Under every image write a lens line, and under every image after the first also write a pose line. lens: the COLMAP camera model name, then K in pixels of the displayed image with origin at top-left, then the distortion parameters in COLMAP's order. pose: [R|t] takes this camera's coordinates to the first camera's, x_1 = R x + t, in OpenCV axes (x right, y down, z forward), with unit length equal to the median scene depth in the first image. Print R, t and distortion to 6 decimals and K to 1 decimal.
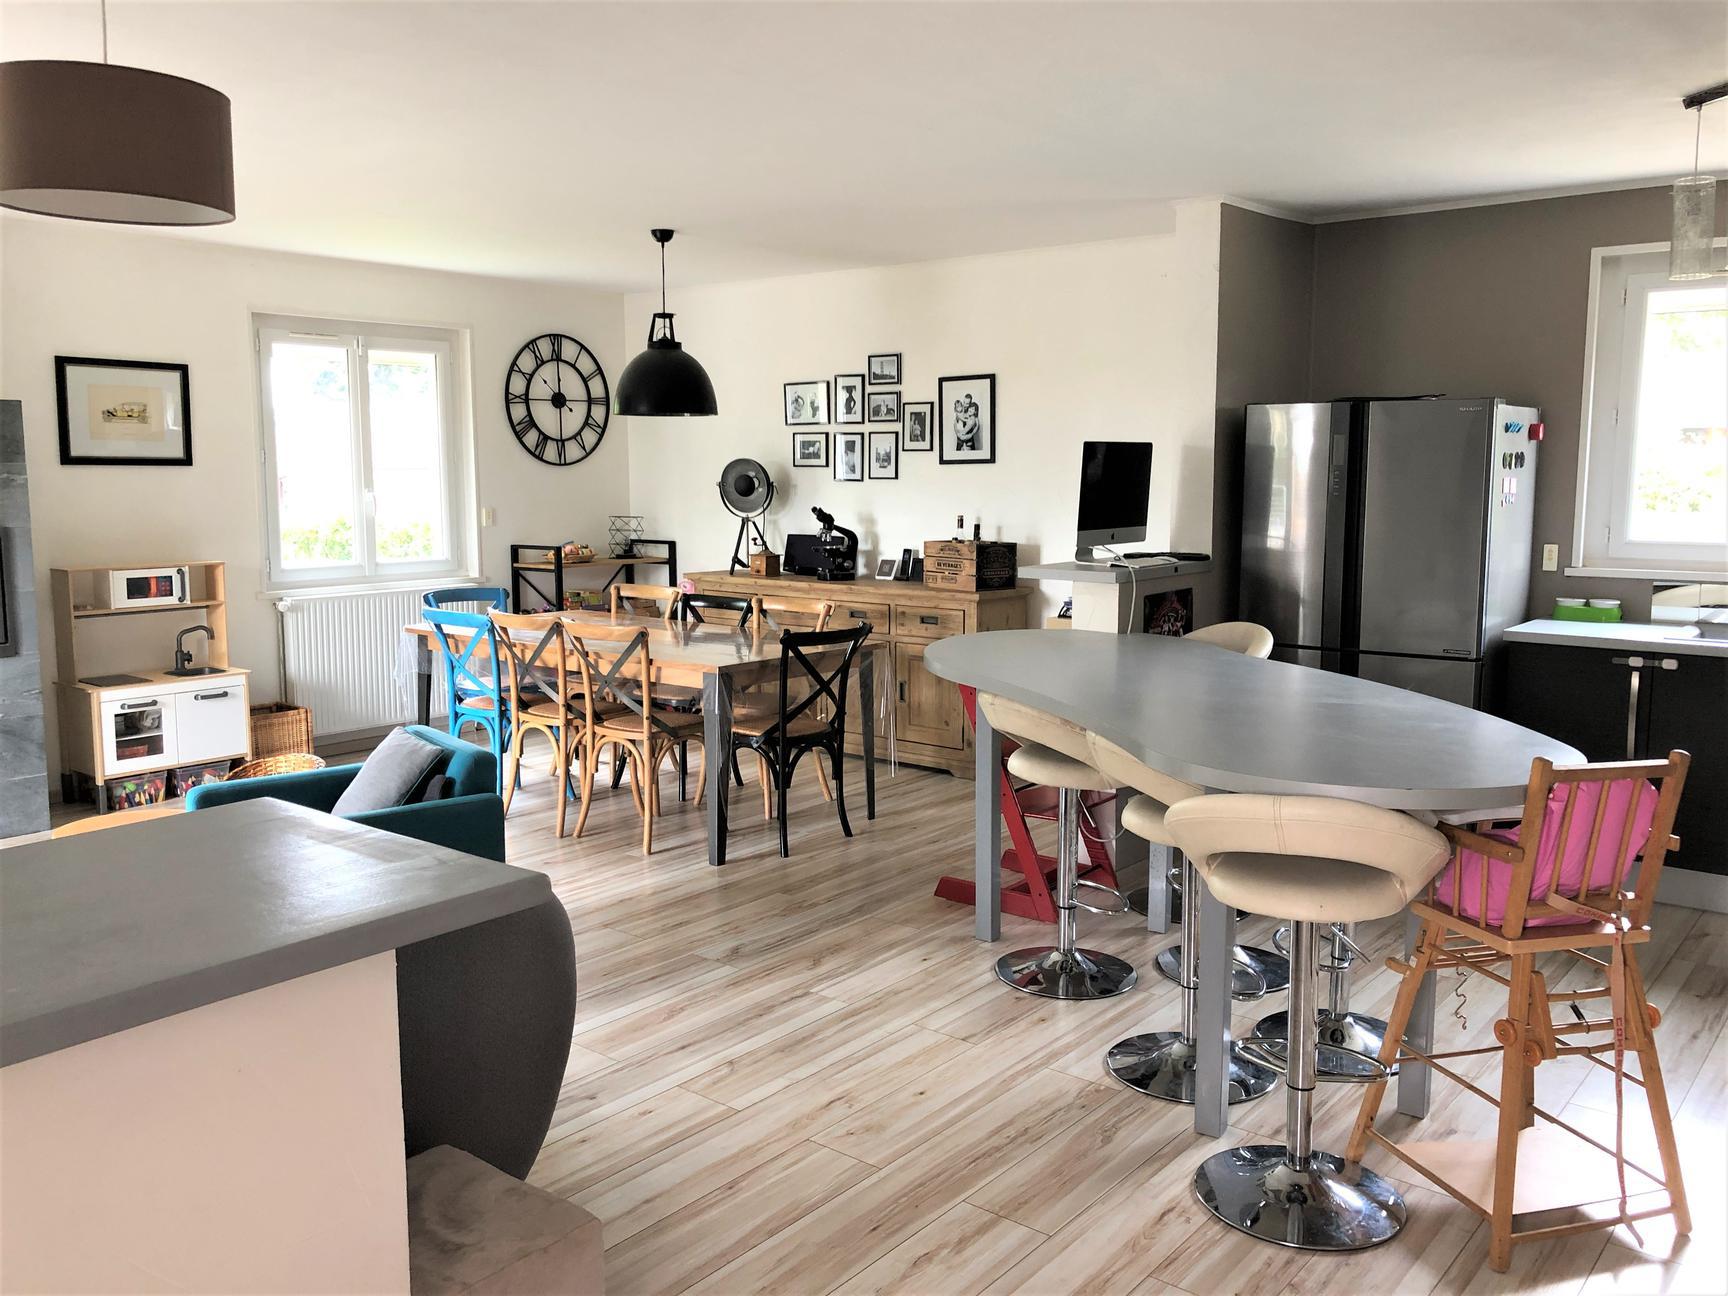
lens RADIAL K [[1414.9, 0, 862.2], [0, 1414.9, 644.5], [0, 0, 1]] dist [0.058475, -0.080239]
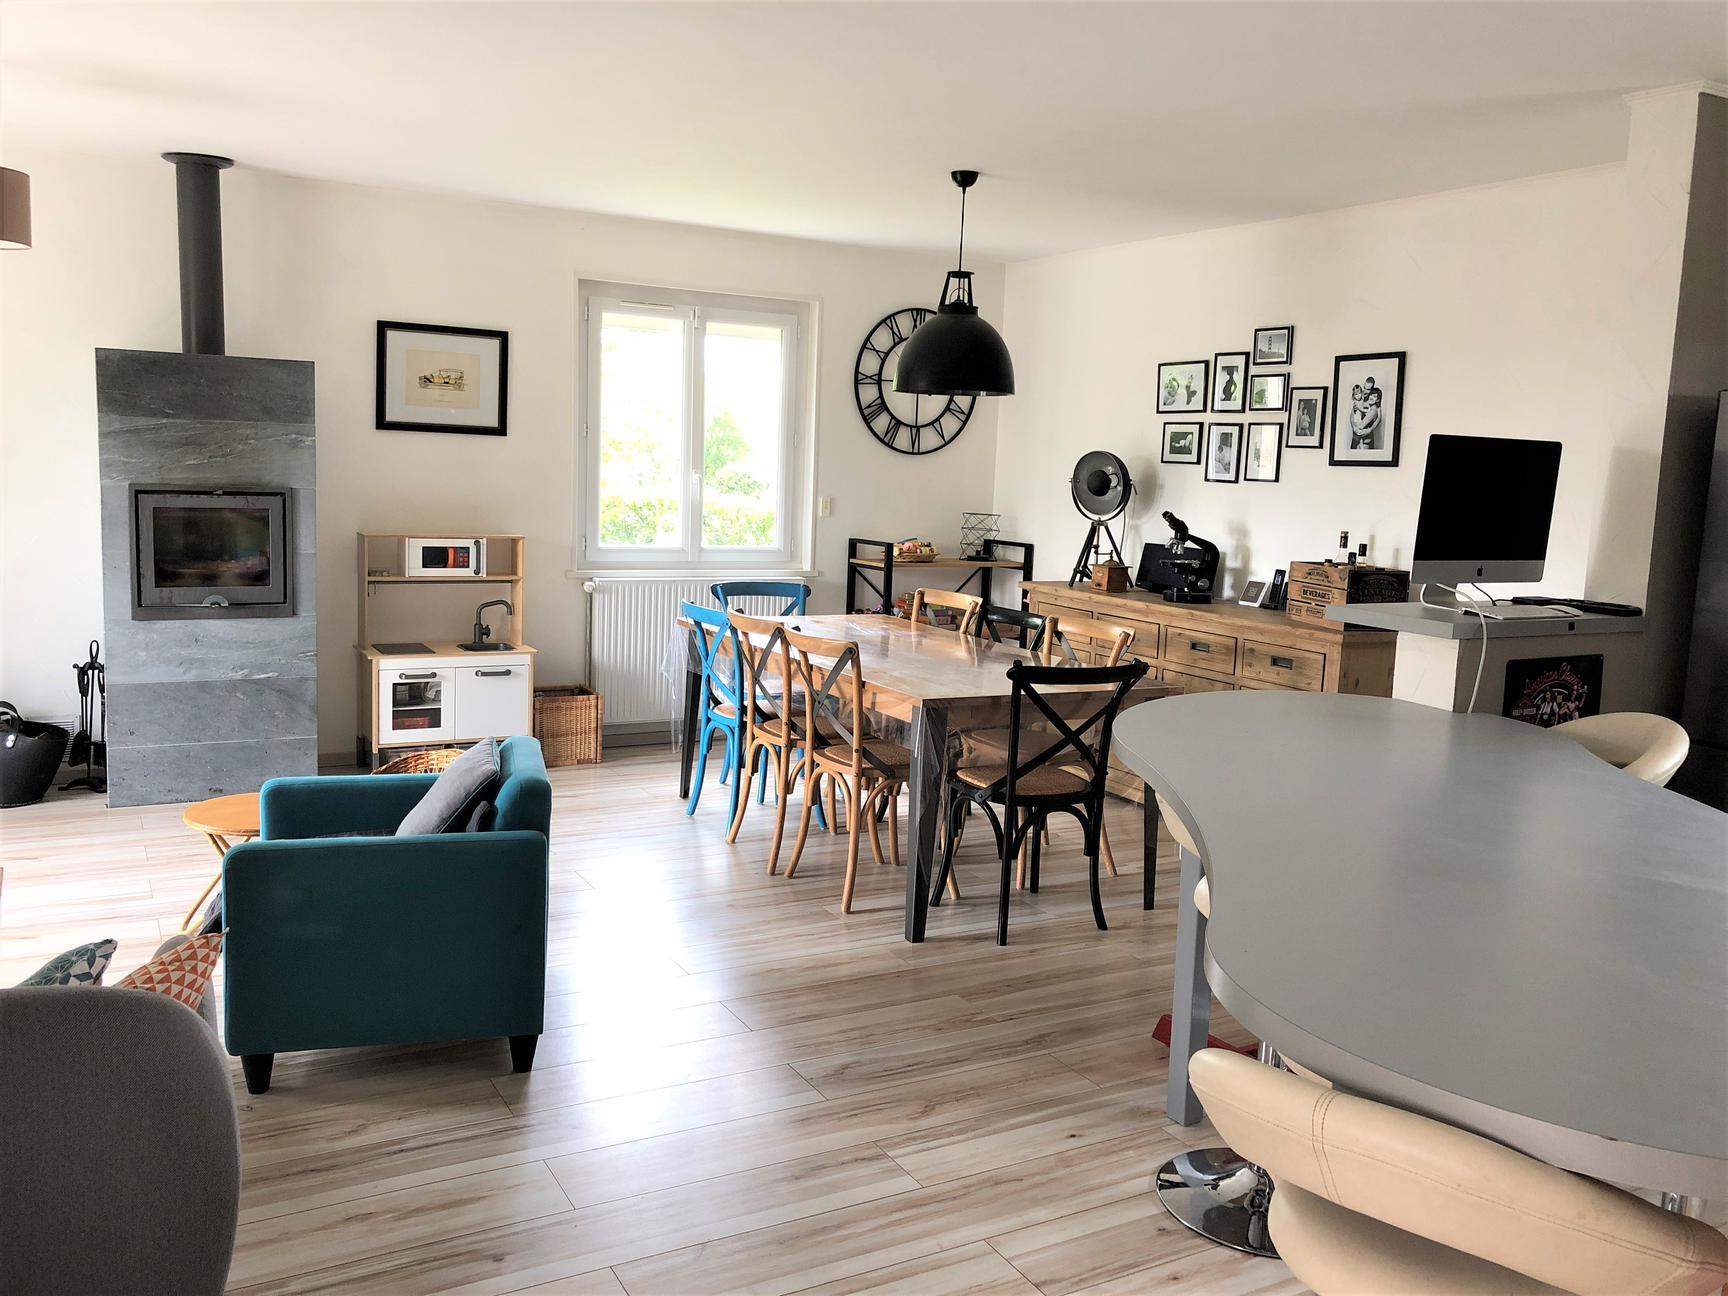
lens RADIAL K [[1415.0, 0, 858.3], [0, 1415.0, 638.5], [0, 0, 1]] dist [0.144268, -0.415142]
pose [[0.925152, 0.085104, -0.369933, 0.117298], [-0.087478, 0.996112, 0.010388, -0.017327], [0.369379, 0.022751, 0.929000, 0.170071]]
